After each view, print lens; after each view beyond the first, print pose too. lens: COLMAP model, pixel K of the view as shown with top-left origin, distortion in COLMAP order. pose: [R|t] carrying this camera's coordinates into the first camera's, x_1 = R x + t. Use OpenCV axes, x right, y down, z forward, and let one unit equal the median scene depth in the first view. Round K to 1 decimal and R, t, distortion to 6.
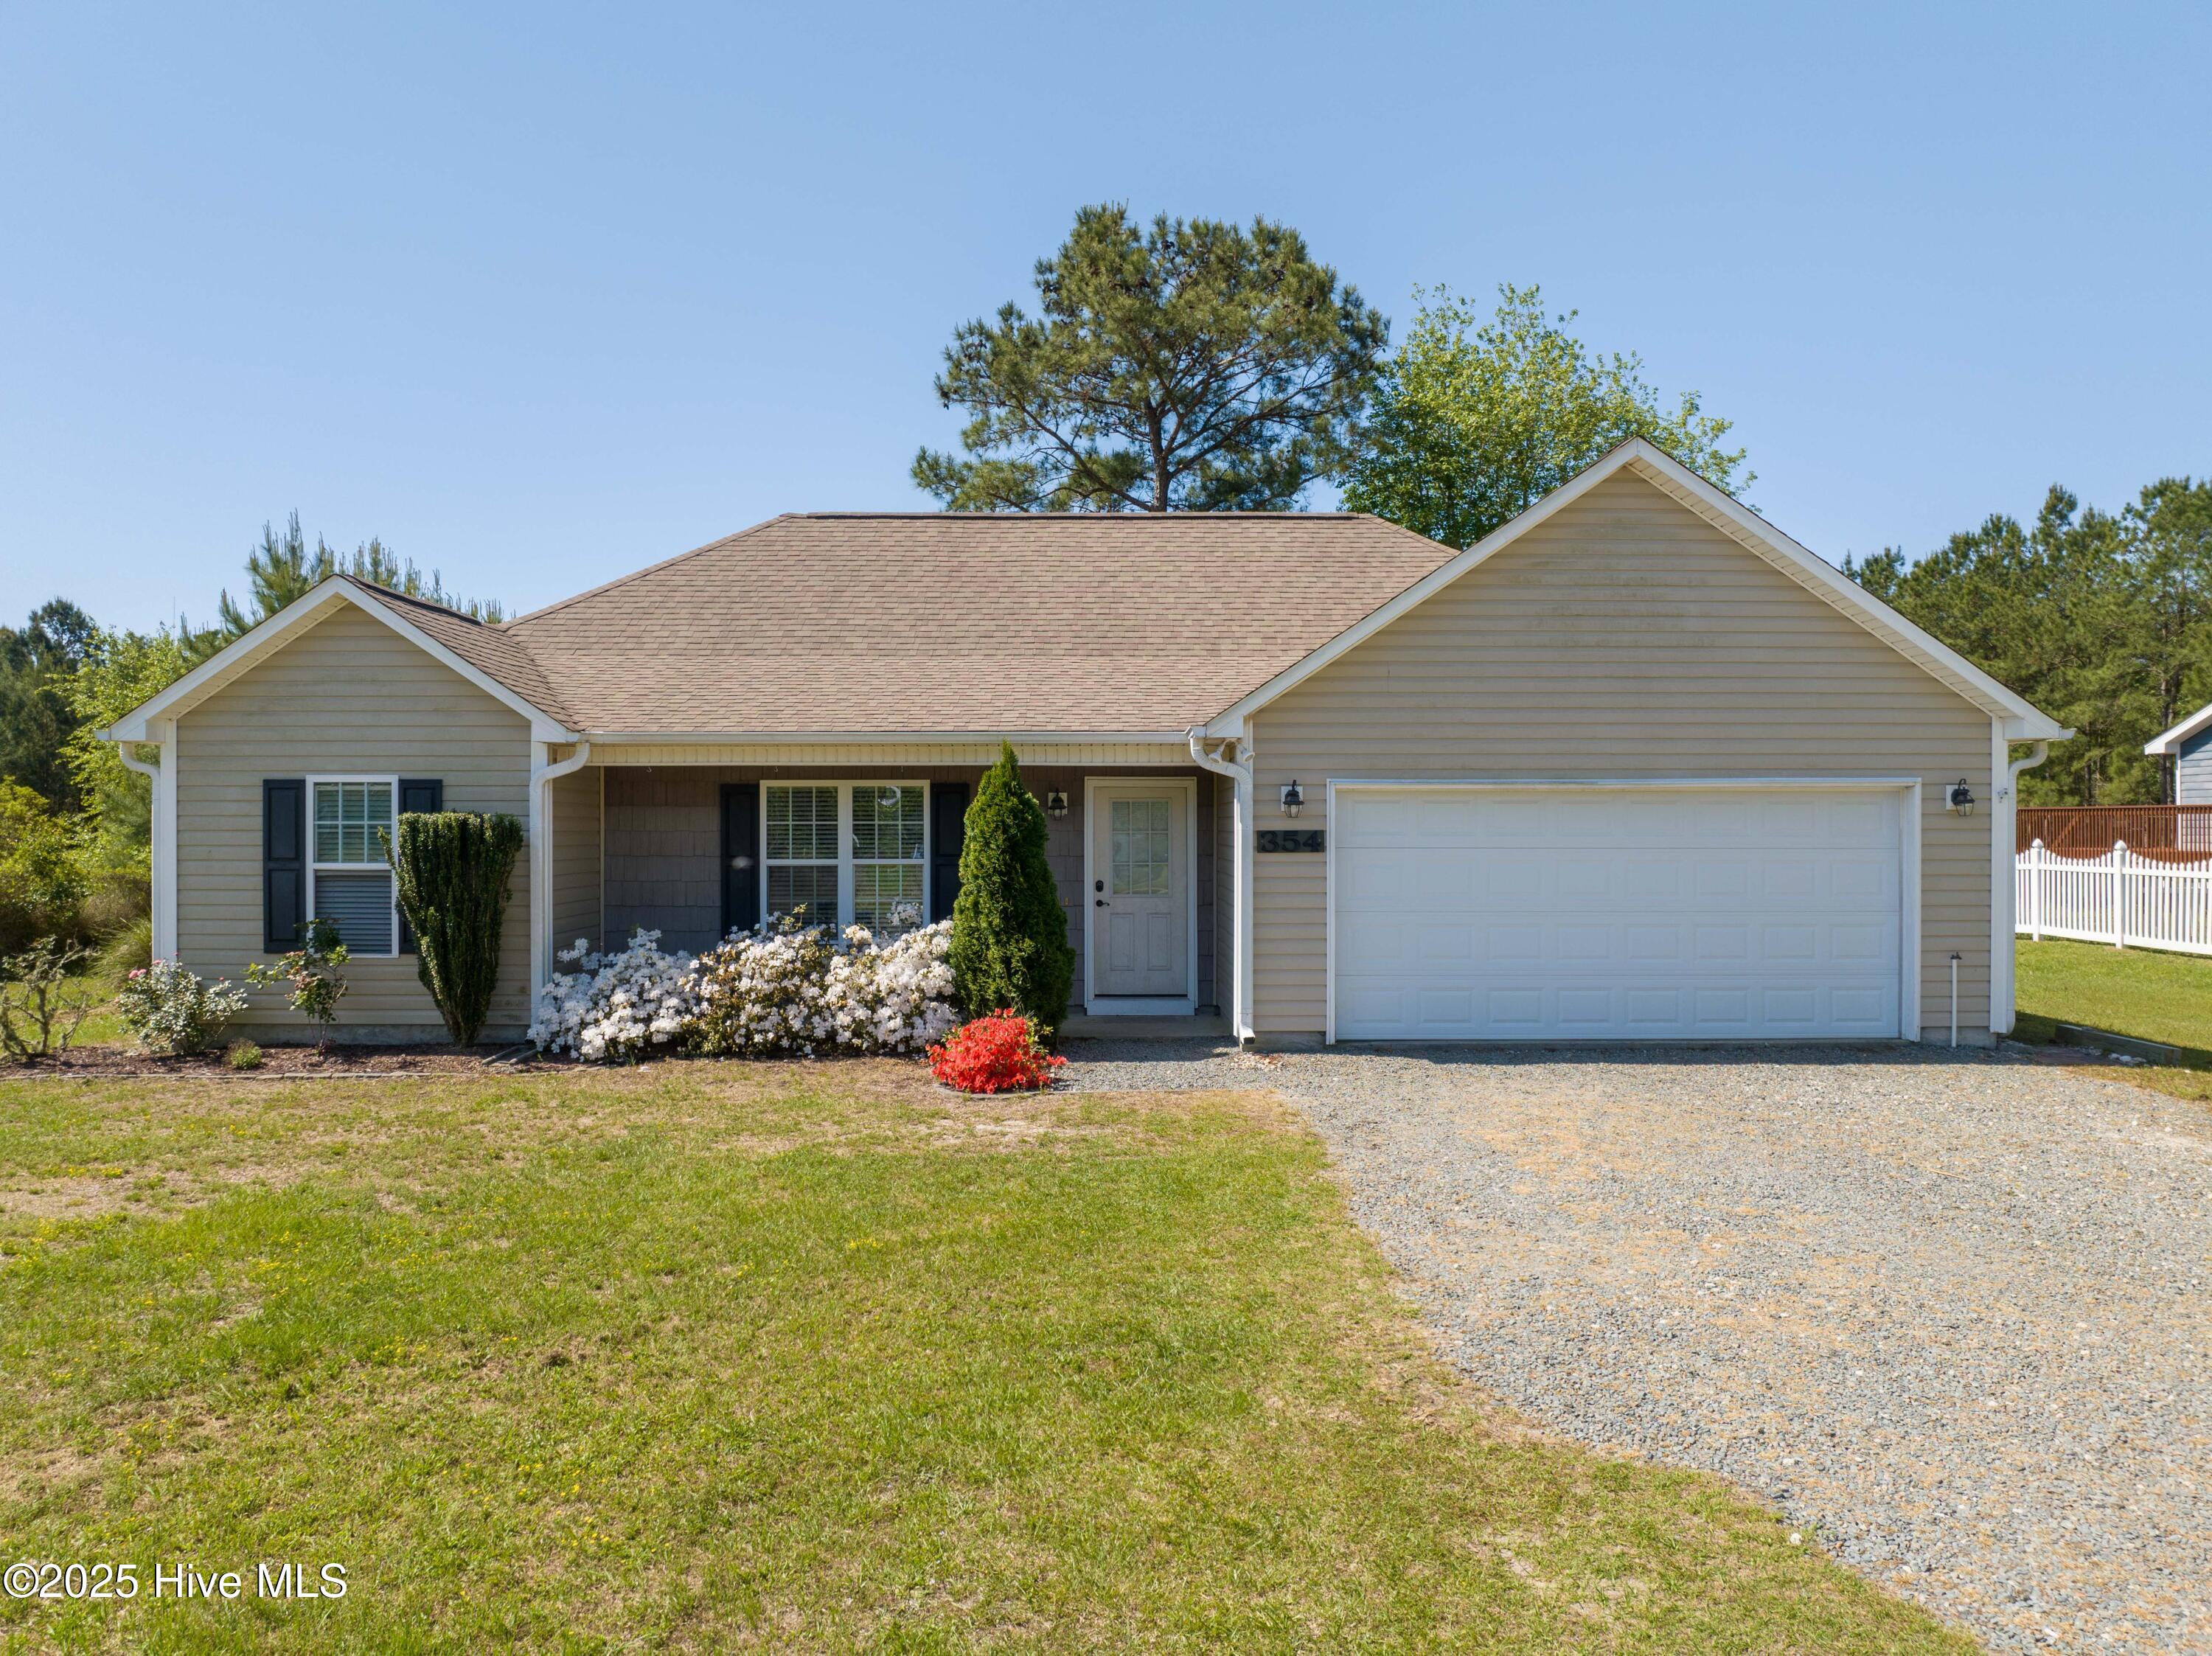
lens RADIAL K [[1553.7, 0, 1105.7], [0, 1553.7, 831.8], [0, 0, 1]] dist [-0.034720, -0.005223]
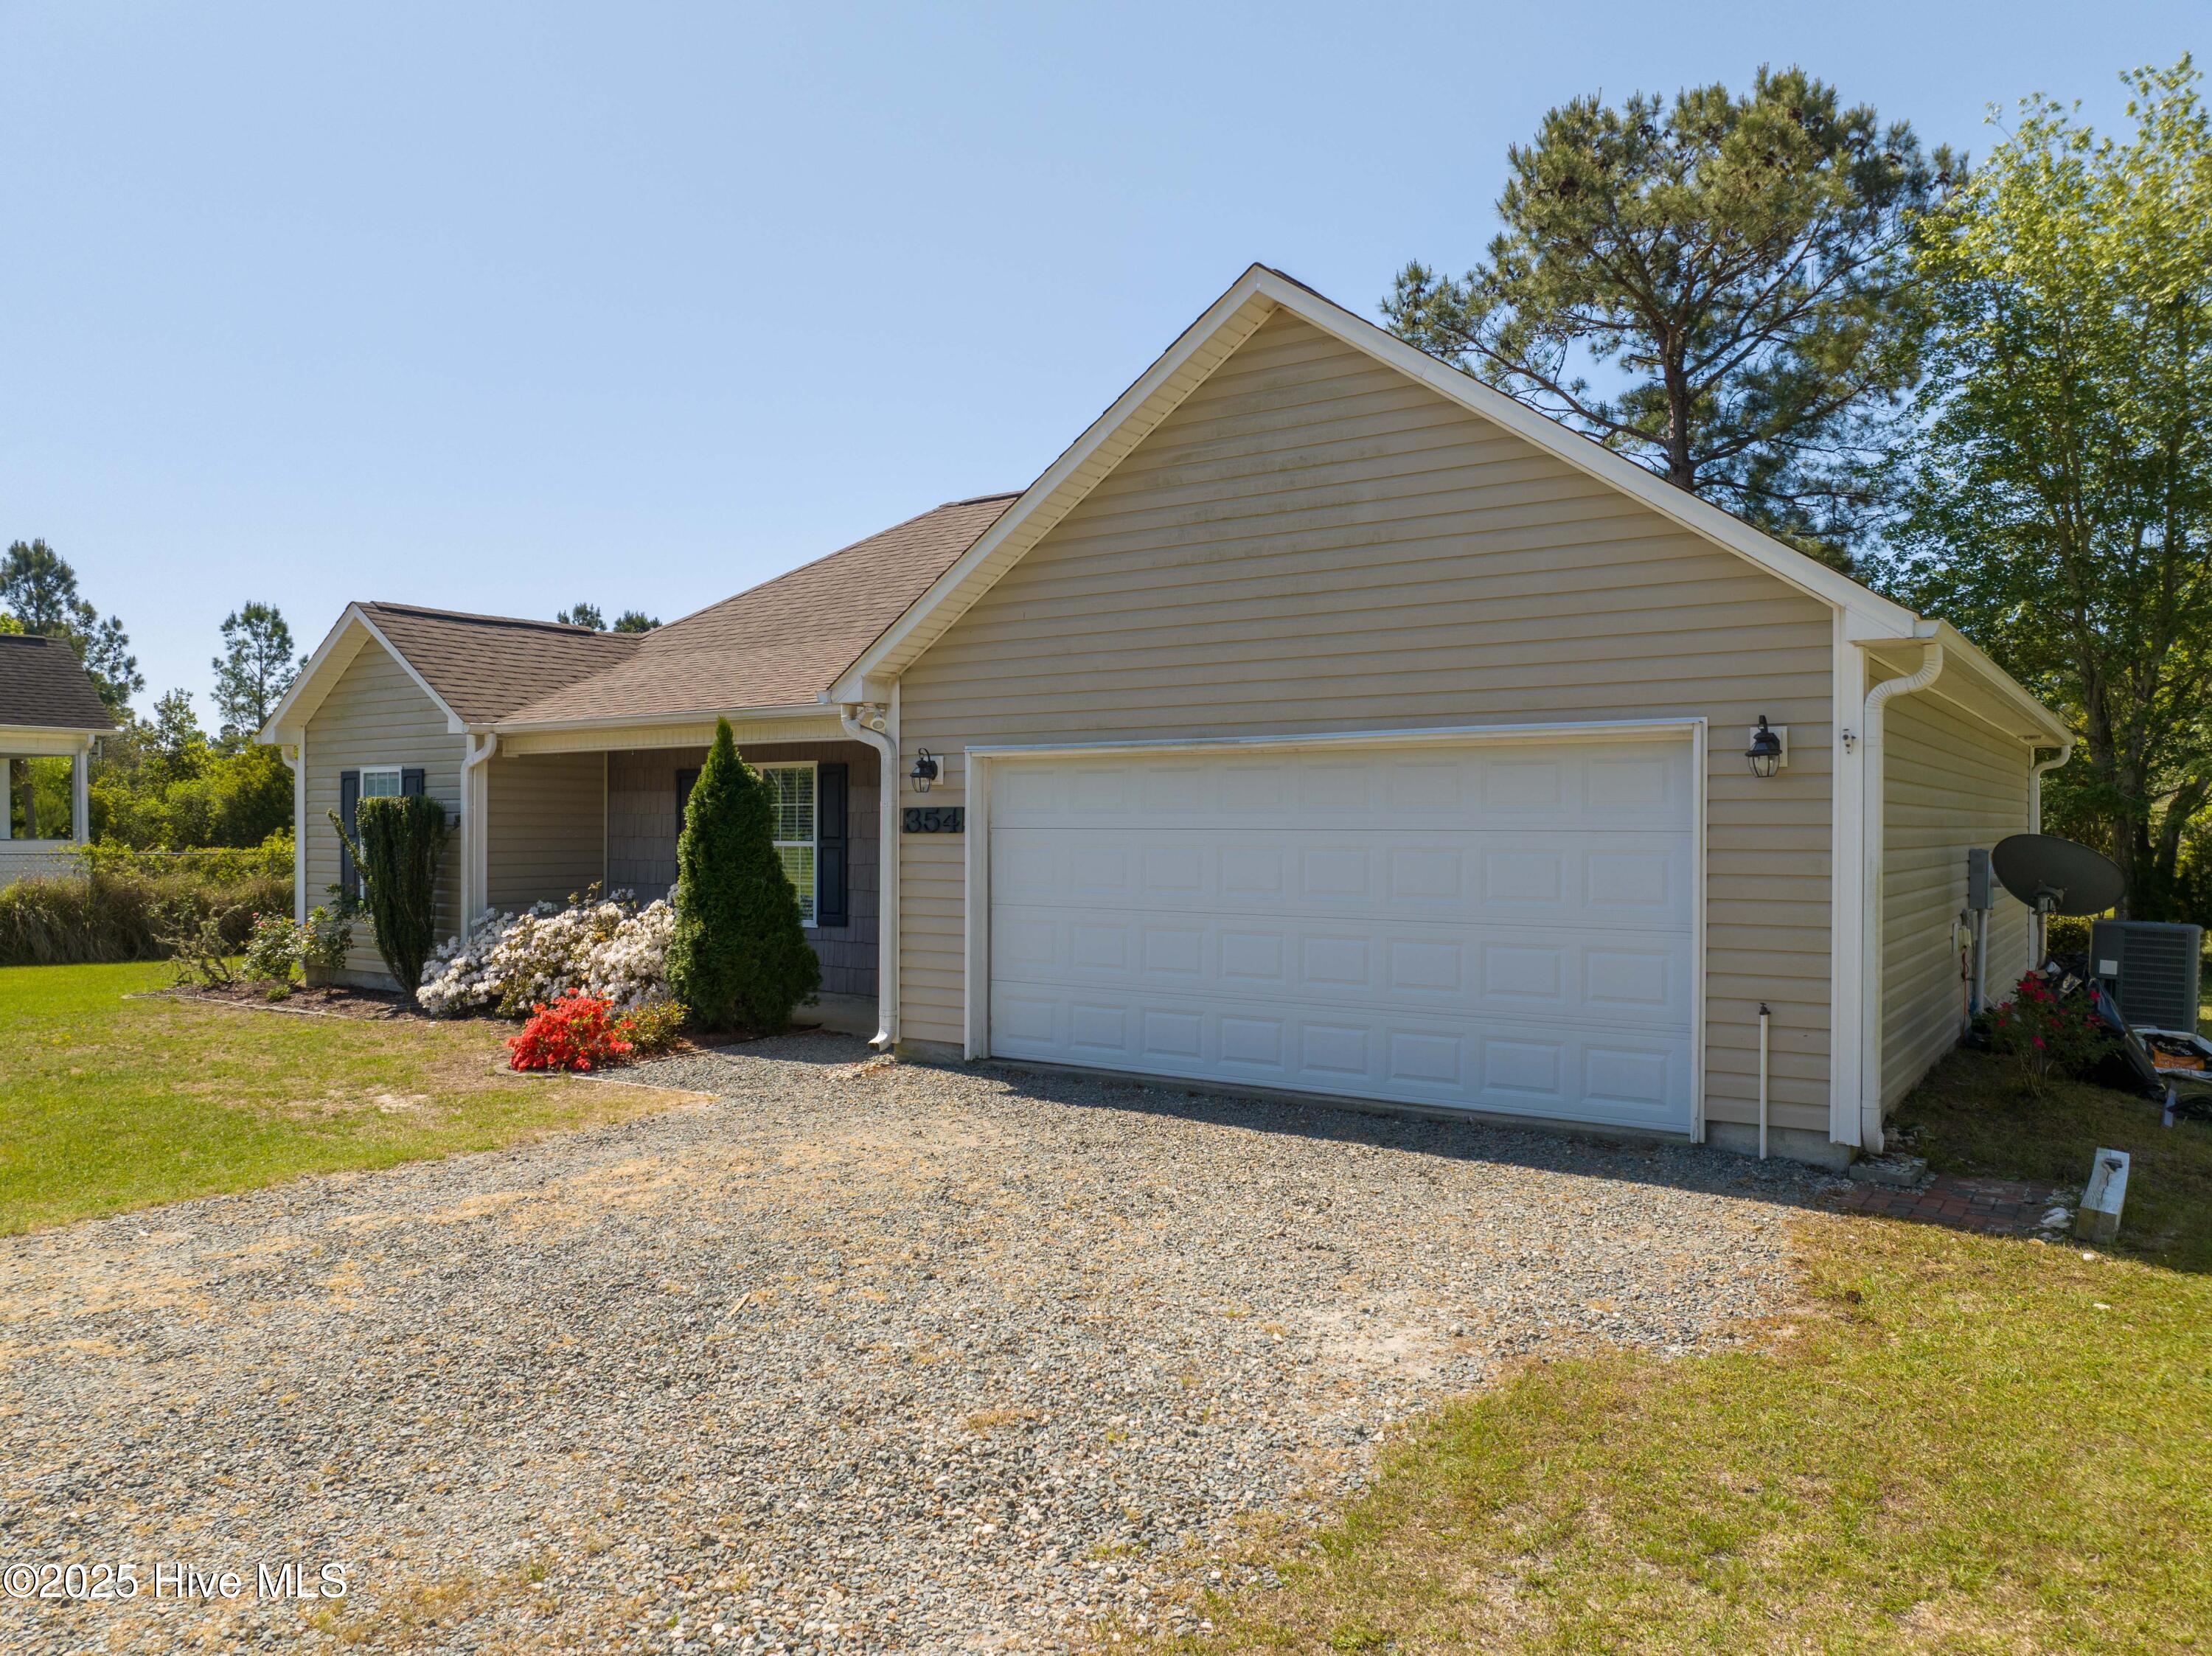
lens RADIAL K [[1553.7, 0, 1108.0], [0, 1553.7, 823.4], [0, 0, 1]] dist [-0.034720, -0.005223]
pose [[0.812578, 0.000437, -0.582852, 0.697643], [-0.003438, 0.999986, -0.004043, 0.011160], [0.582842, 0.005289, 0.812568, 0.355672]]
